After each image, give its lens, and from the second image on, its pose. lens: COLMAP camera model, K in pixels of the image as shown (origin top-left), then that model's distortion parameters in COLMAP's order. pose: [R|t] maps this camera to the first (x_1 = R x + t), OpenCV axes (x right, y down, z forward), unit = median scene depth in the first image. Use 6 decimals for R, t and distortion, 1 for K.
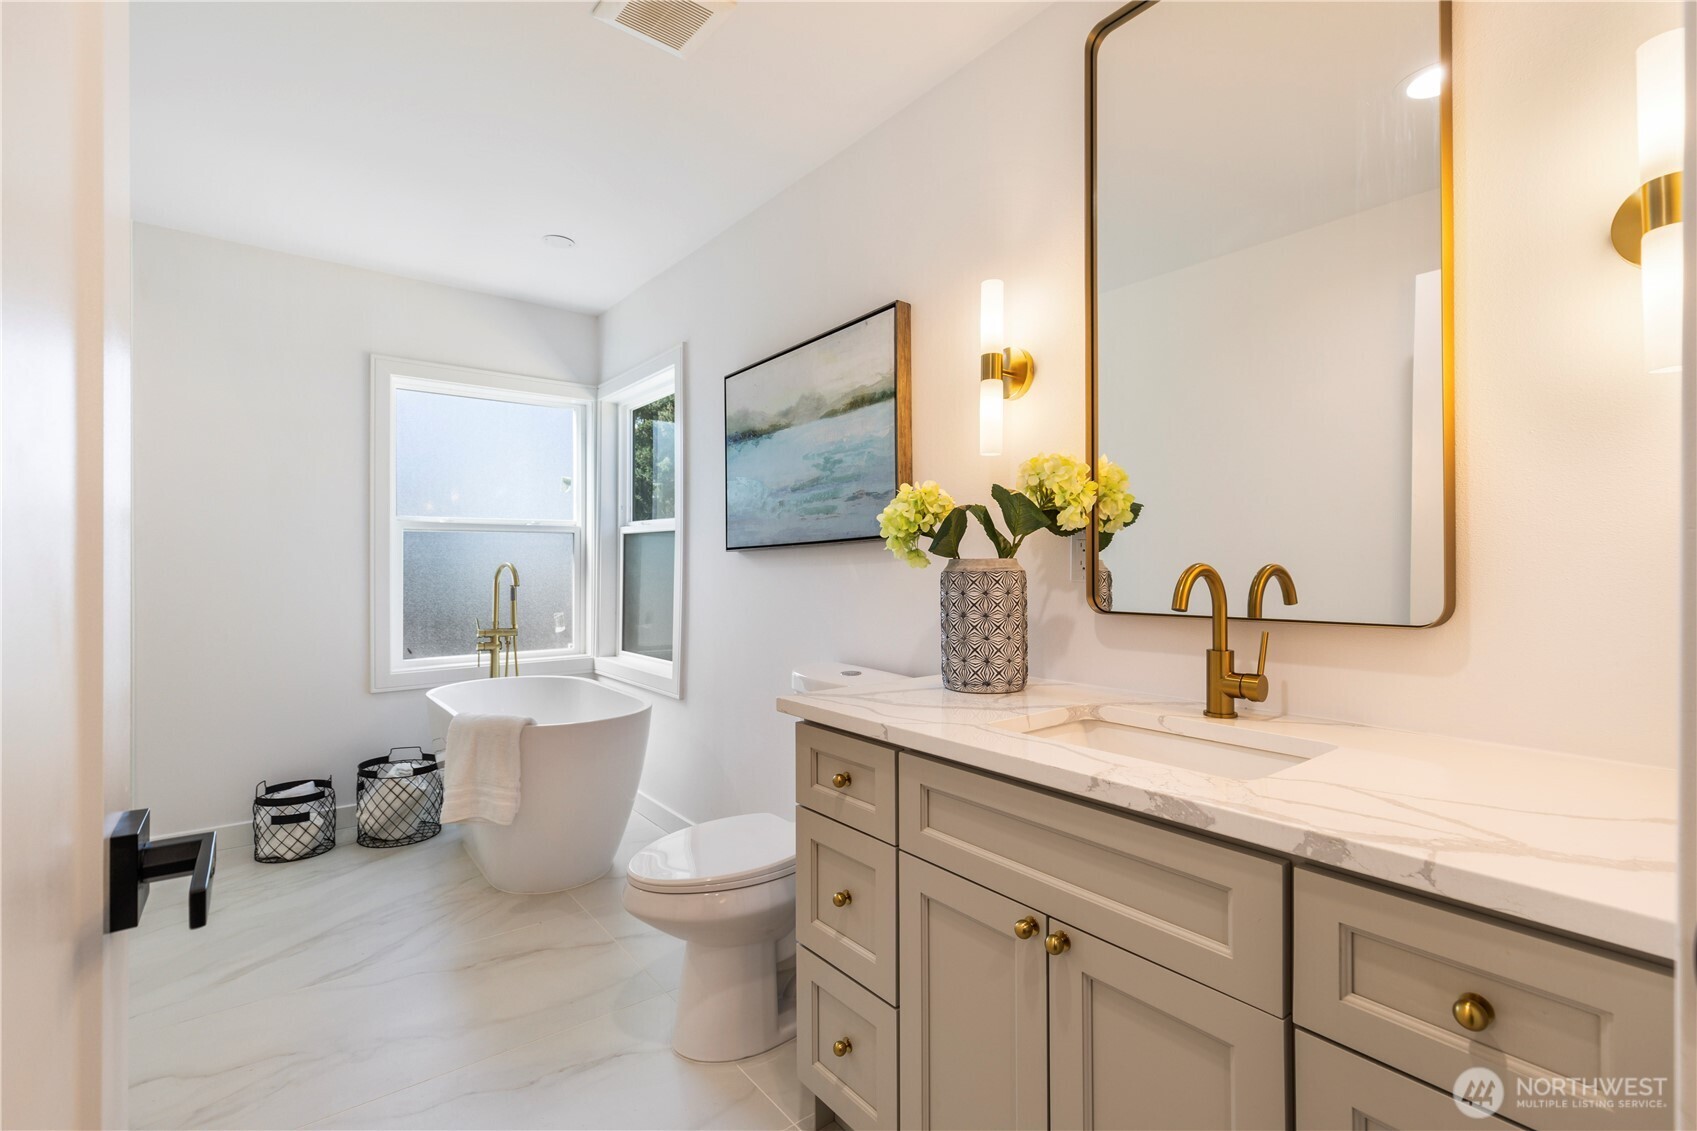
lens RADIAL K [[780.0, 0, 849.9], [0, 780.0, 565.5], [0, 0, 1]] dist [0.022133, 0.000624]
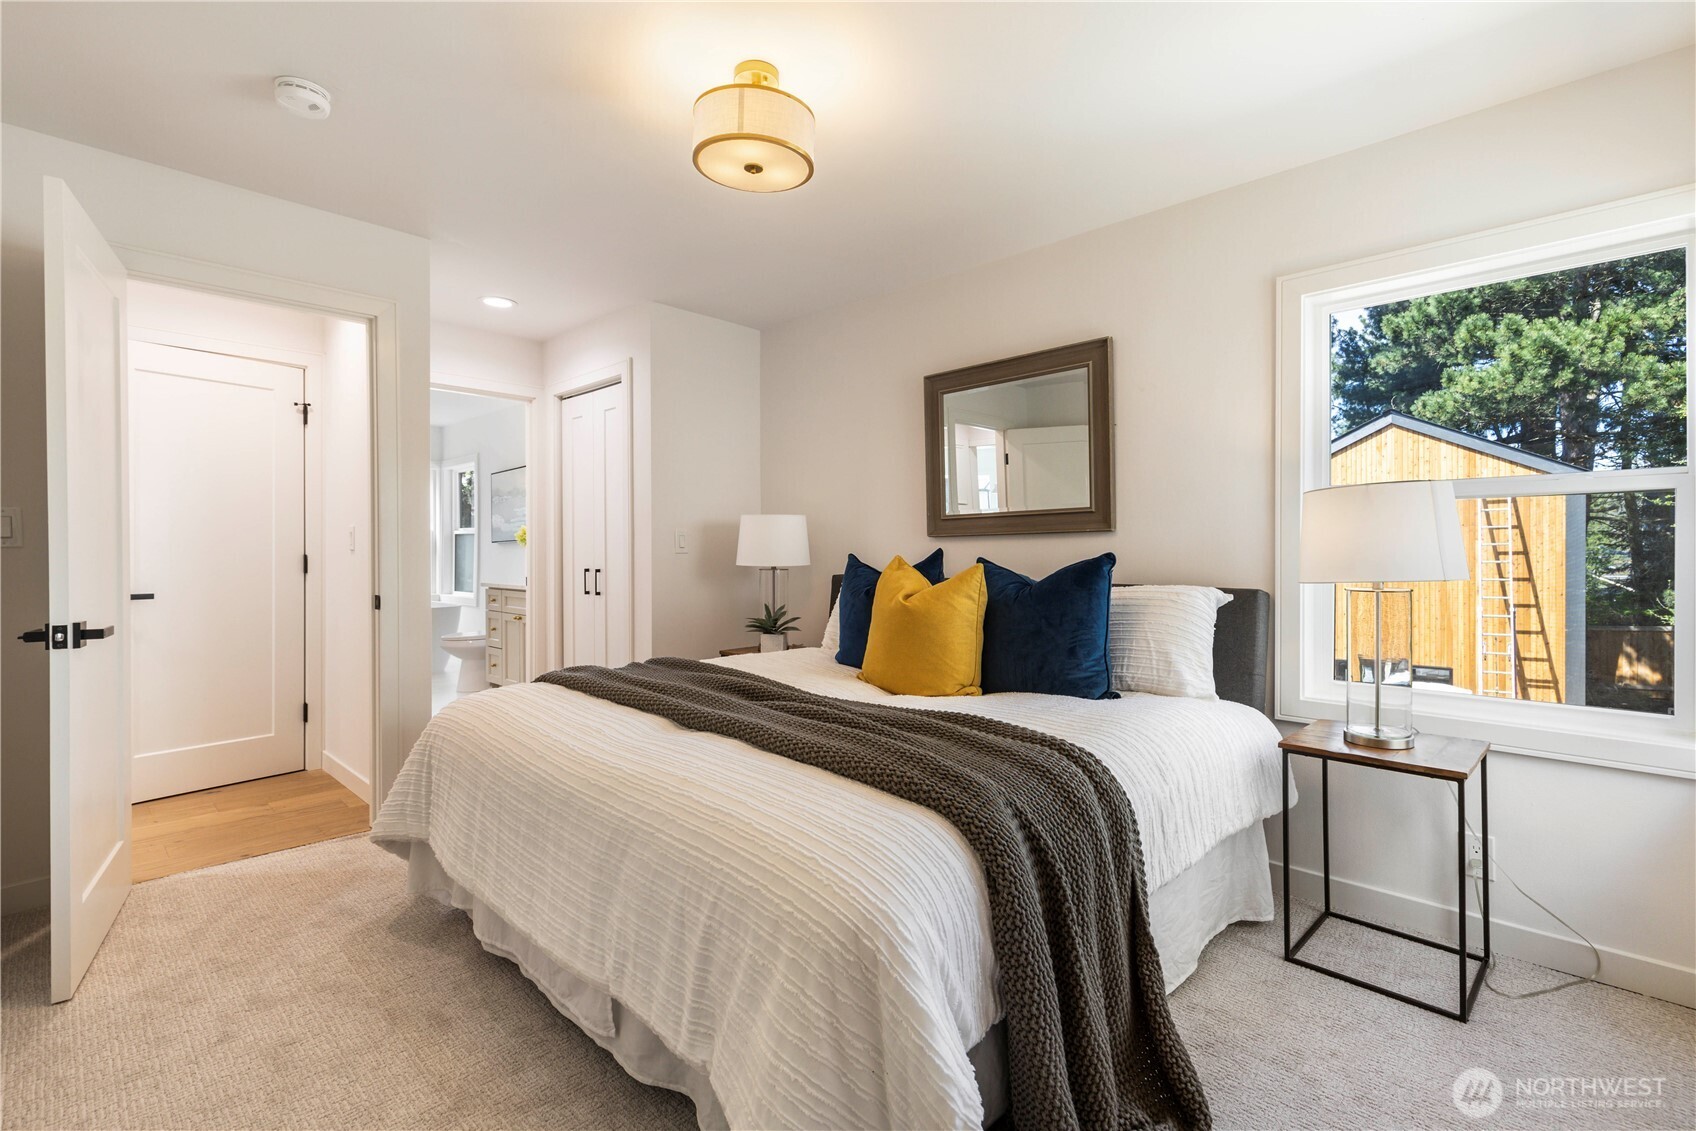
lens RADIAL K [[779.6, 0, 847.4], [0, 779.6, 559.1], [0, 0, 1]] dist [0.022133, 0.000624]
pose [[0.993282, 0.000505, 0.115721, 0.503525], [-0.000764, 0.999997, 0.002191, 0.020065], [-0.115719, -0.002265, 0.993279, -1.183138]]
